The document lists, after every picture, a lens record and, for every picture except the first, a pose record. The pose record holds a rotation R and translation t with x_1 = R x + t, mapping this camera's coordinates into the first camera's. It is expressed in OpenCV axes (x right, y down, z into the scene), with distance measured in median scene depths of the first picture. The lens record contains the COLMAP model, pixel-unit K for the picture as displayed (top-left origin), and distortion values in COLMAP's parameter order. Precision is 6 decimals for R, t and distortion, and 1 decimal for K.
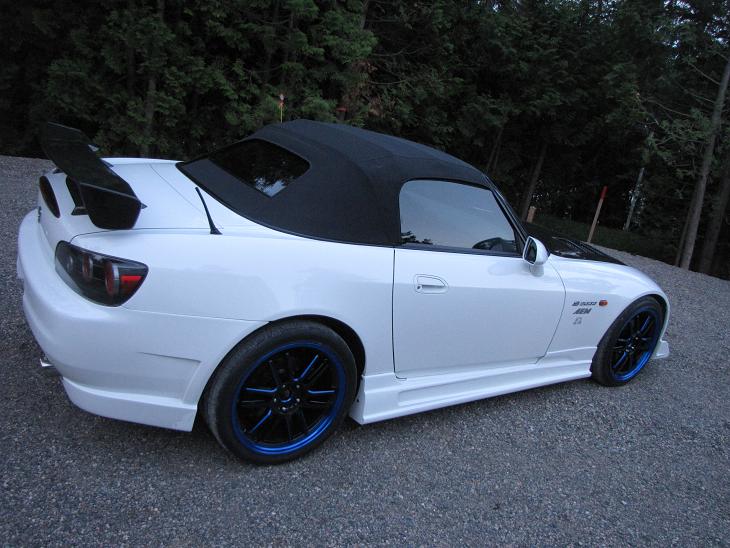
lens RADIAL K [[600.5, 0, 365.0], [0, 600.5, 274.0], [0, 0, 1]] dist [-0.127265, 0.097842]
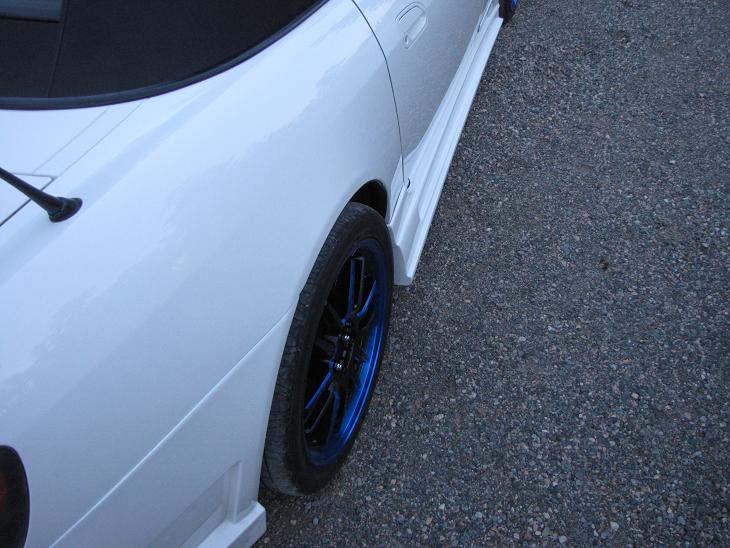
lens RADIAL K [[600.5, 0, 365.0], [0, 600.5, 274.0], [0, 0, 1]] dist [-0.127265, 0.097842]
pose [[0.753640, -0.603412, 0.260617, -0.222726], [0.364216, 0.713441, 0.598622, -0.166153], [-0.547151, -0.356225, 0.757450, 0.635573]]
